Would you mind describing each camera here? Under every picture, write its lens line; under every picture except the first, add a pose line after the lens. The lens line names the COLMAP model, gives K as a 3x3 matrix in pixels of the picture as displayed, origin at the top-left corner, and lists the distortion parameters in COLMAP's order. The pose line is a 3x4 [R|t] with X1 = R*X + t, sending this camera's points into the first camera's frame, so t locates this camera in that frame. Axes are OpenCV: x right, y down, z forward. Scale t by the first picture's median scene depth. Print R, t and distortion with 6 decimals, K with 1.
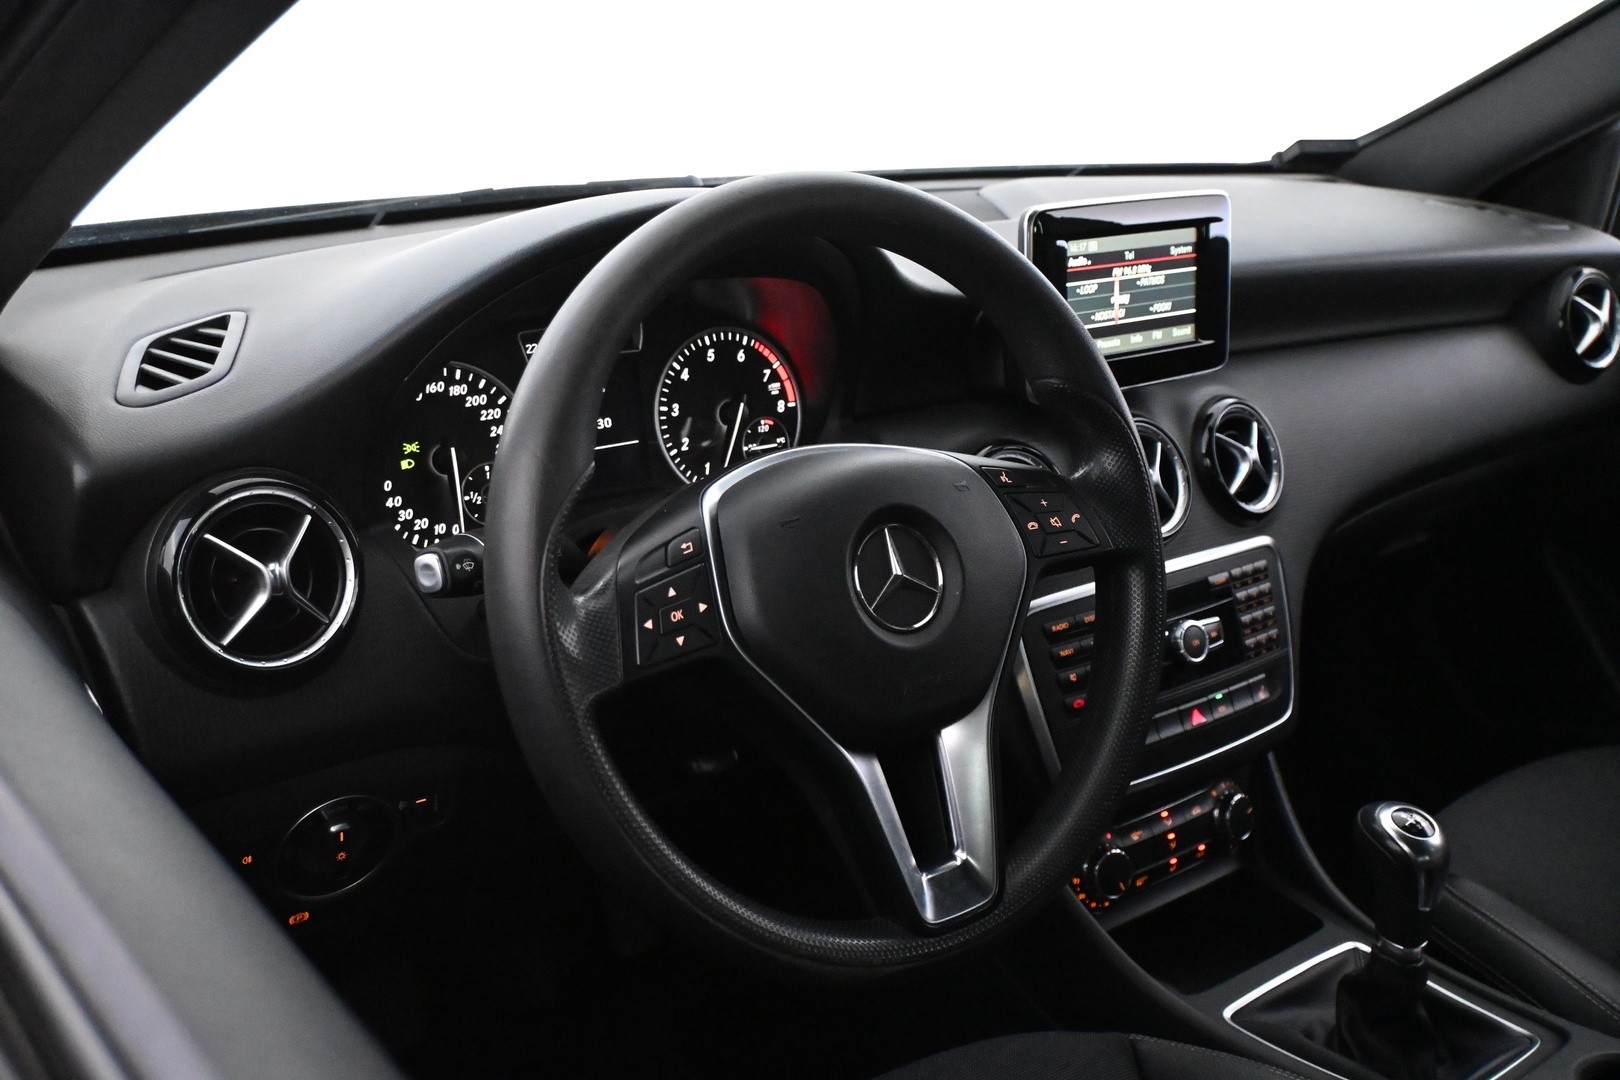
lens RADIAL K [[1567.9, 0, 803.9], [0, 1567.9, 545.6], [0, 0, 1]] dist [0.043907, 0.000000]
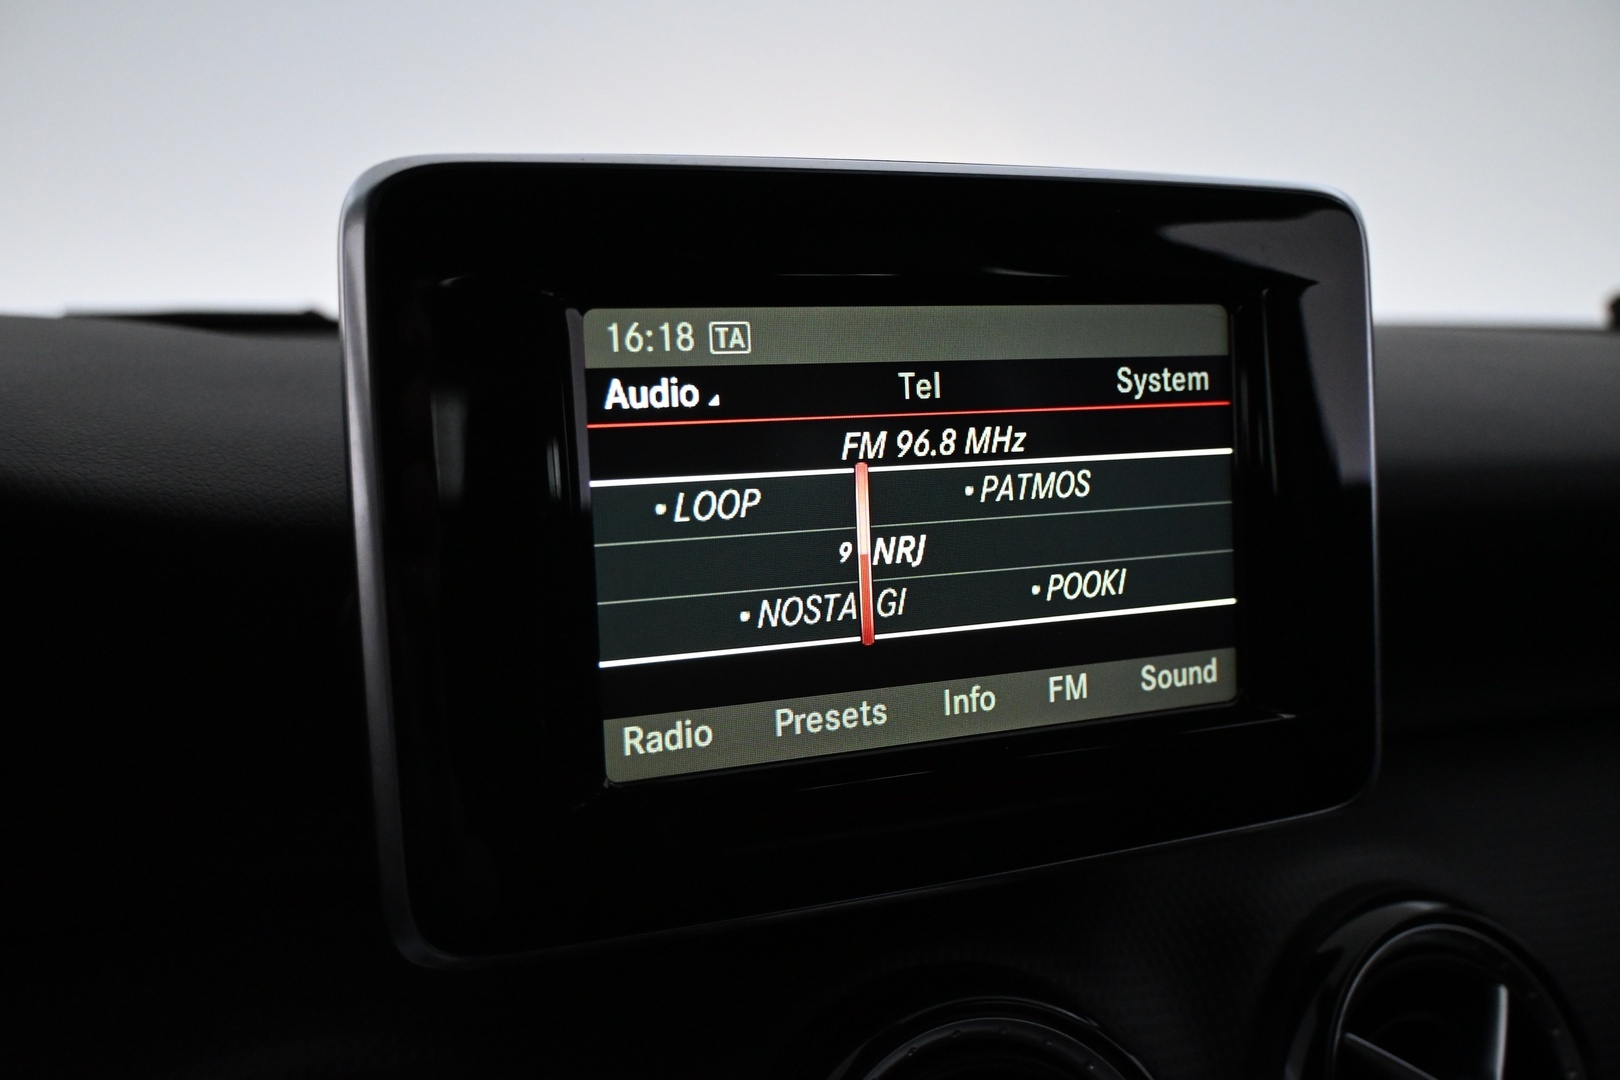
lens RADIAL K [[1567.9, 0, 808.2], [0, 1567.9, 549.0], [0, 0, 1]] dist [0.043907, 0.000000]
pose [[0.966622, 0.050568, -0.251167, 0.252318], [-0.083098, 0.989212, -0.120642, -0.123117], [0.242357, 0.137487, 0.960396, 0.739523]]
